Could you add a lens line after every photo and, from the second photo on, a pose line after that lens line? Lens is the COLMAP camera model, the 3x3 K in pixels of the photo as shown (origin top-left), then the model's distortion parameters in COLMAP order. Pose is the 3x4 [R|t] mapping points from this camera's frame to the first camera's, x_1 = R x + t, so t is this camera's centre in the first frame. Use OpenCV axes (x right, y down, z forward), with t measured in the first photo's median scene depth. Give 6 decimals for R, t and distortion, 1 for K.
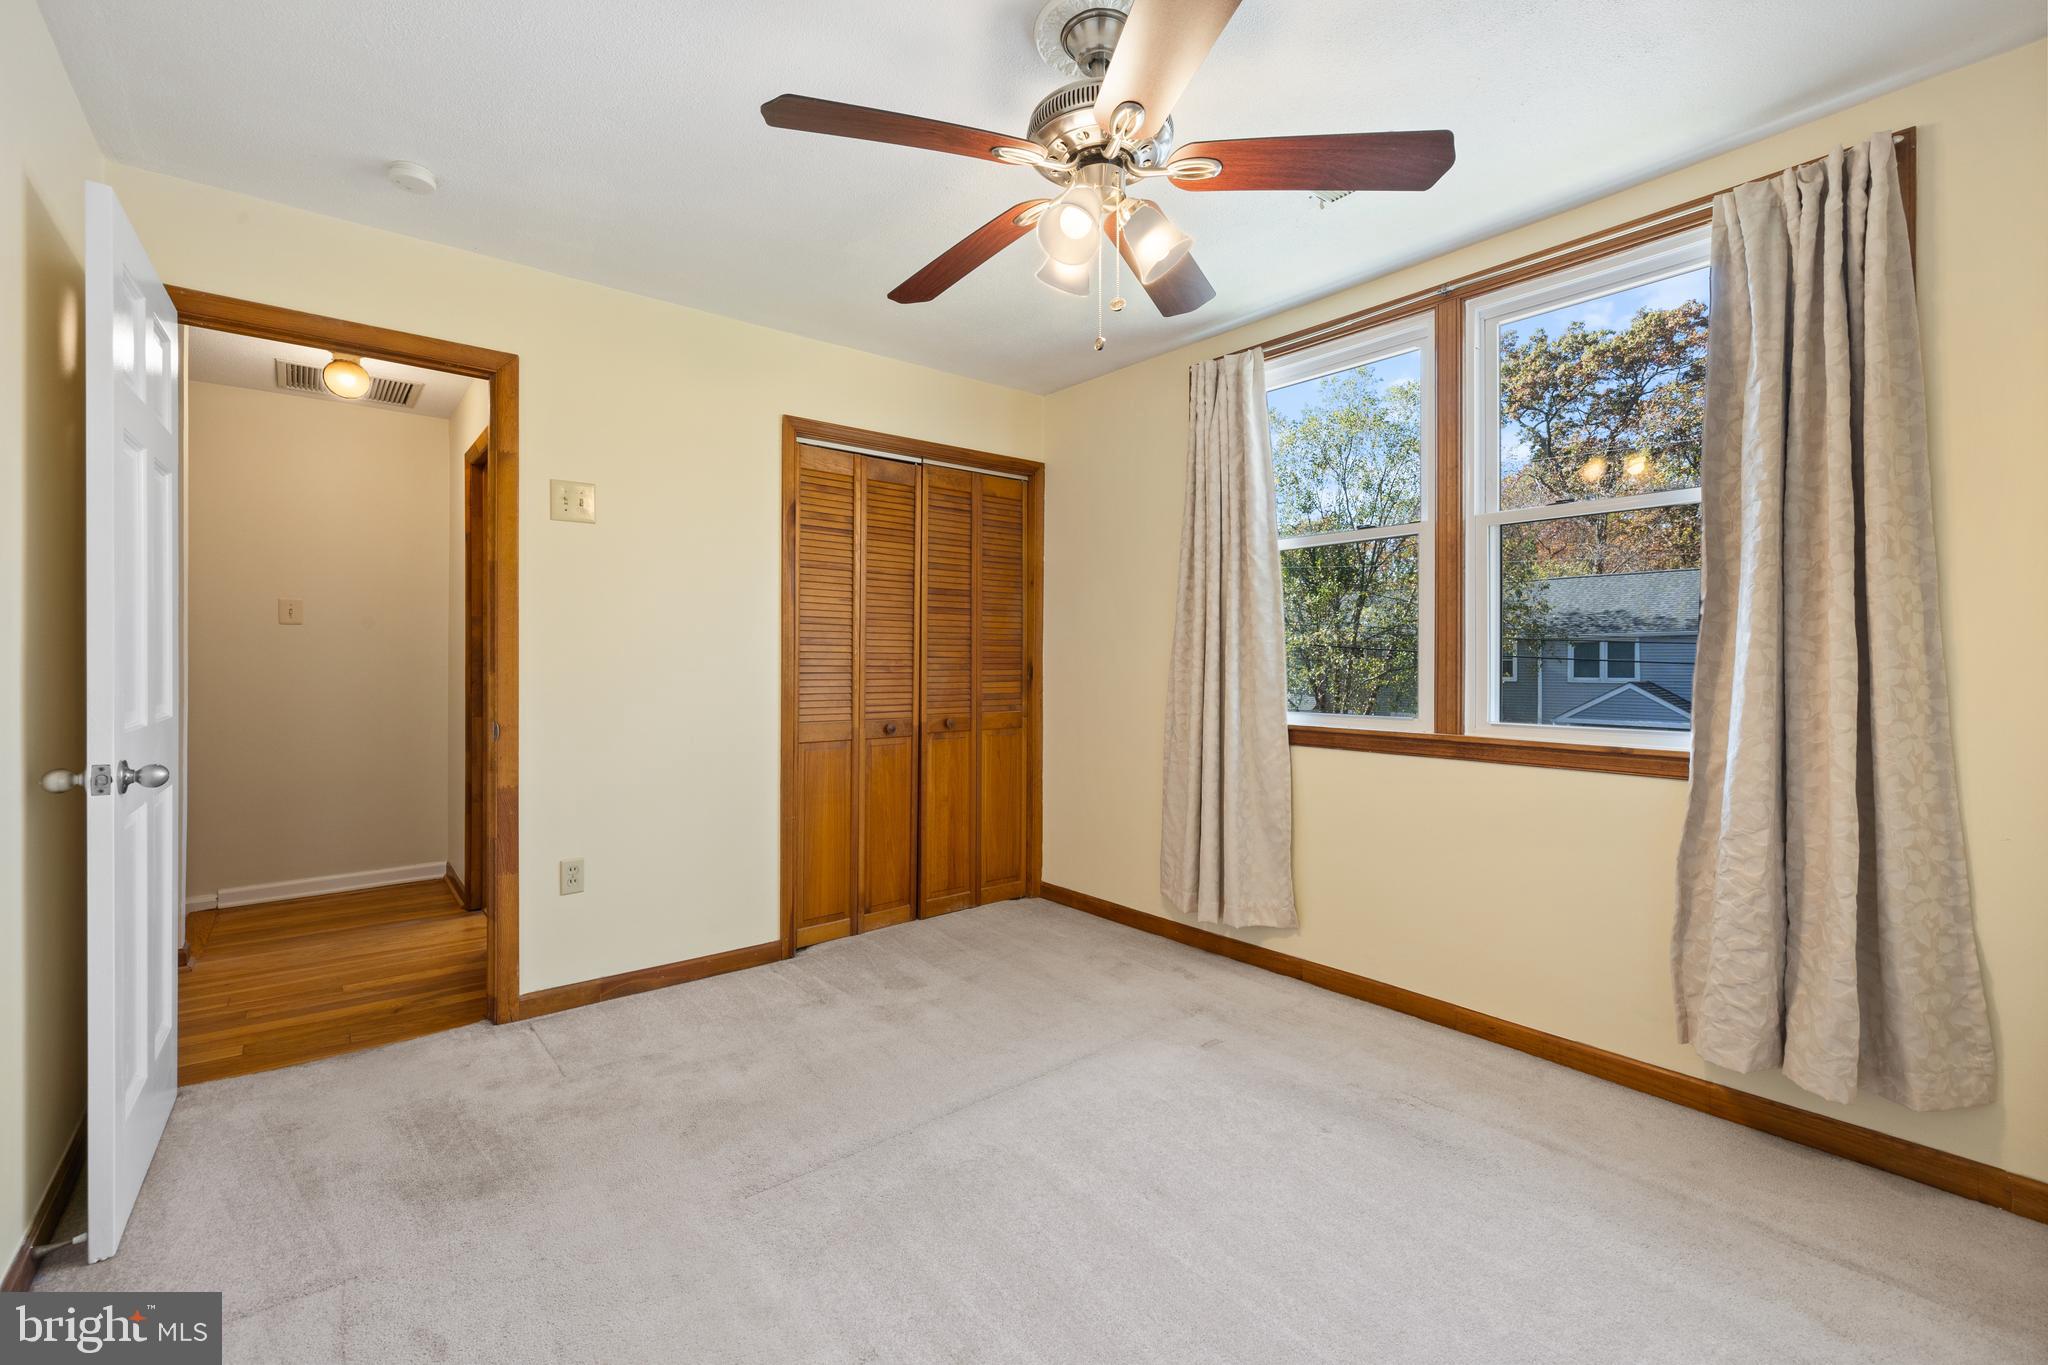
lens RADIAL K [[871.6, 0, 1020.1], [0, 871.6, 674.3], [0, 0, 1]] dist [0.001084, 0.000007]
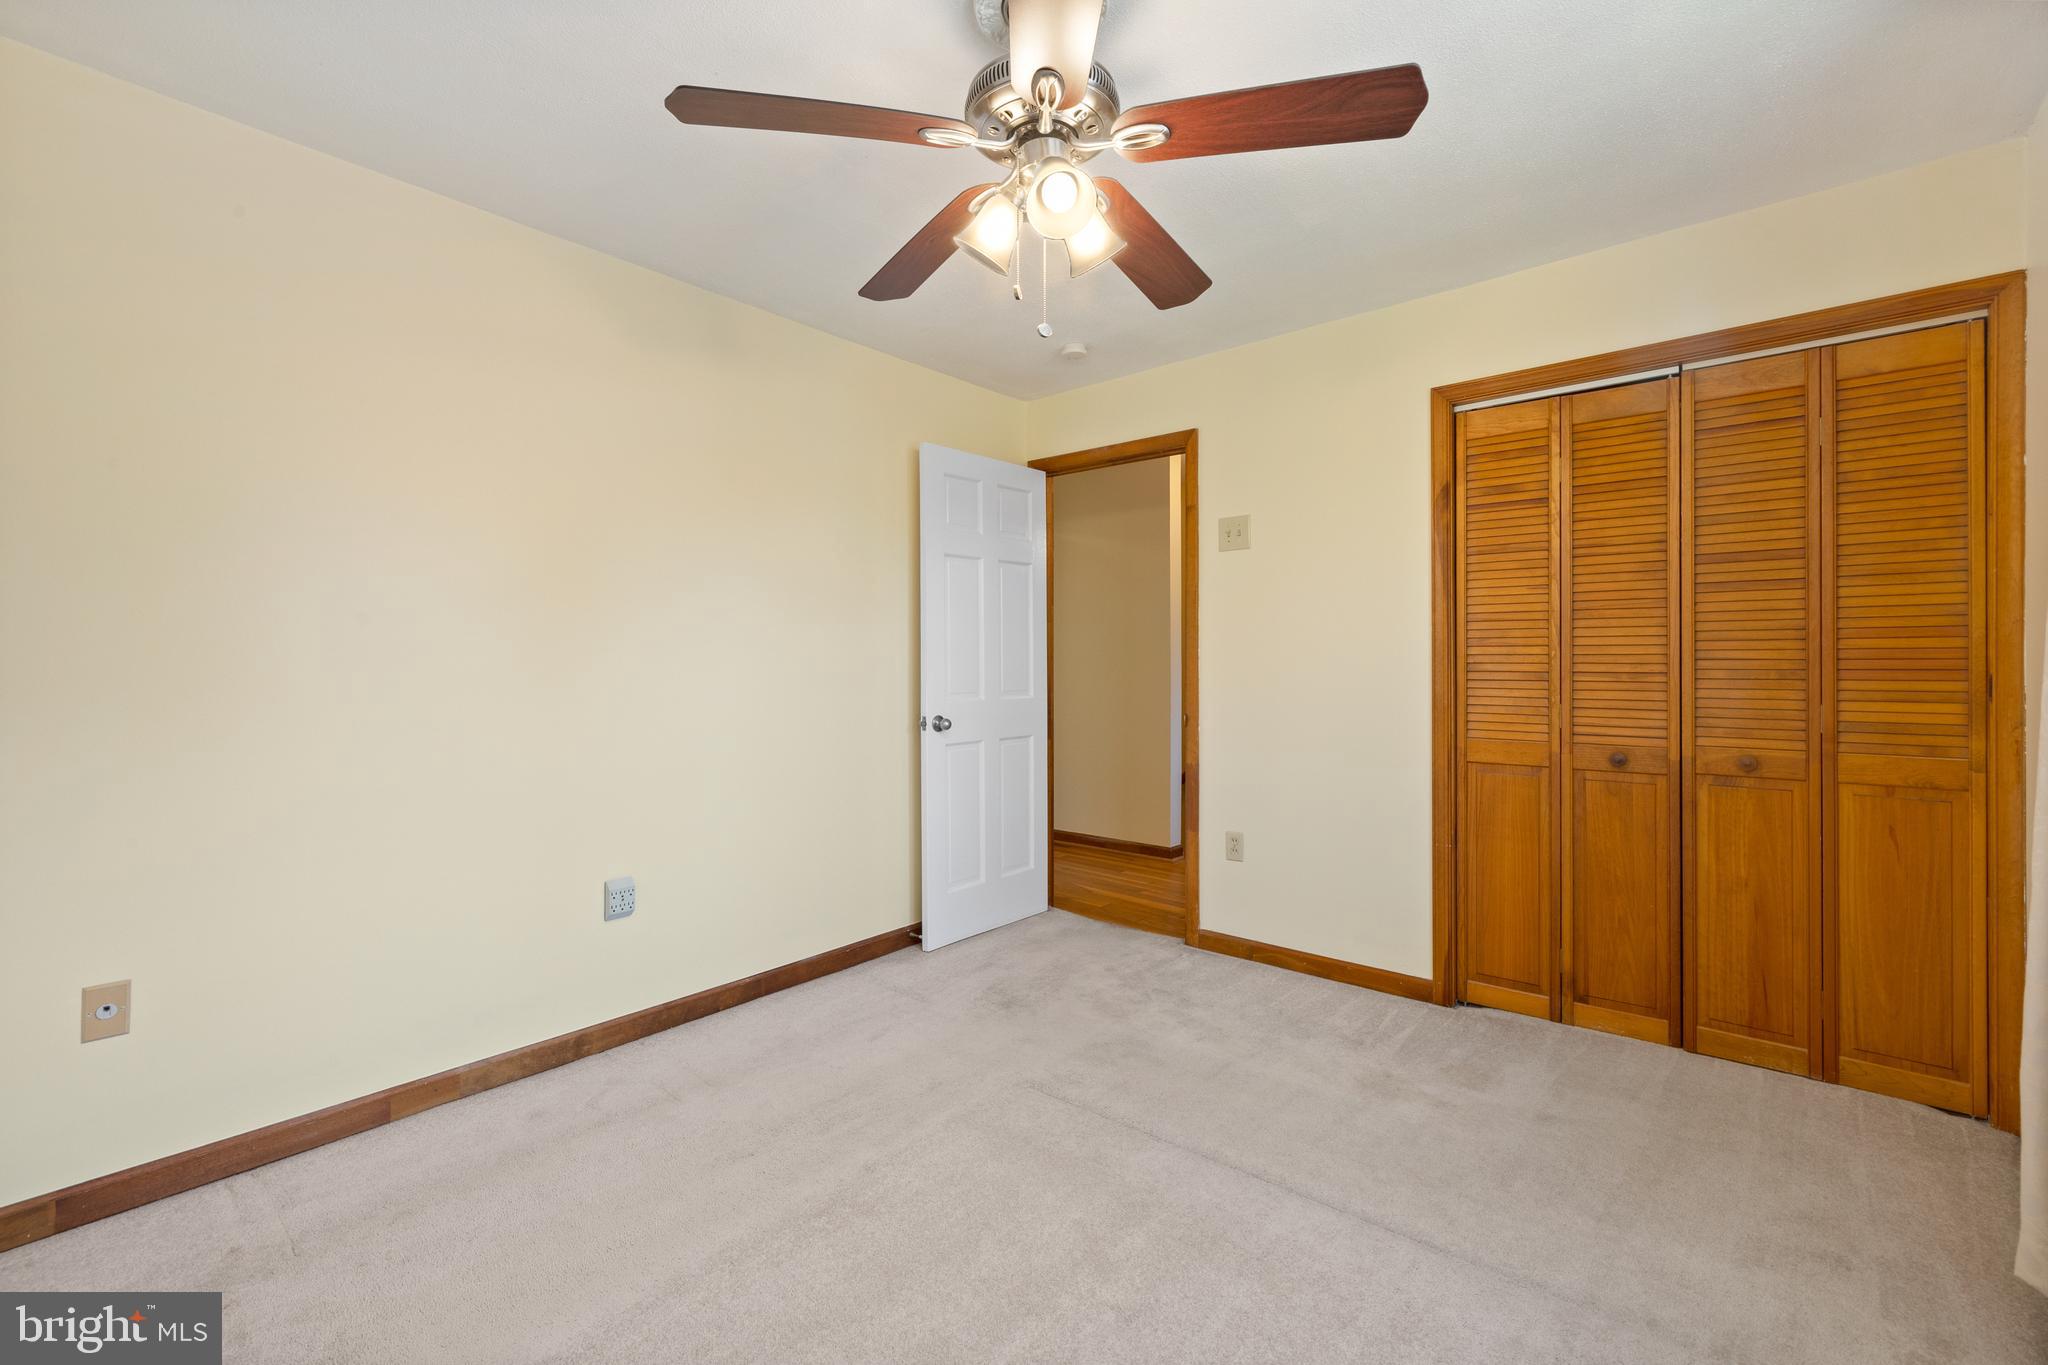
lens RADIAL K [[905.2, 0, 1022.3], [0, 905.2, 664.2], [0, 0, 1]] dist [0.000482, 0.000264]
pose [[0.152745, 0.002655, -0.988262, 0.543129], [-0.007409, 0.999971, 0.001542, -0.014325], [0.988238, 0.007086, 0.152760, 0.422136]]
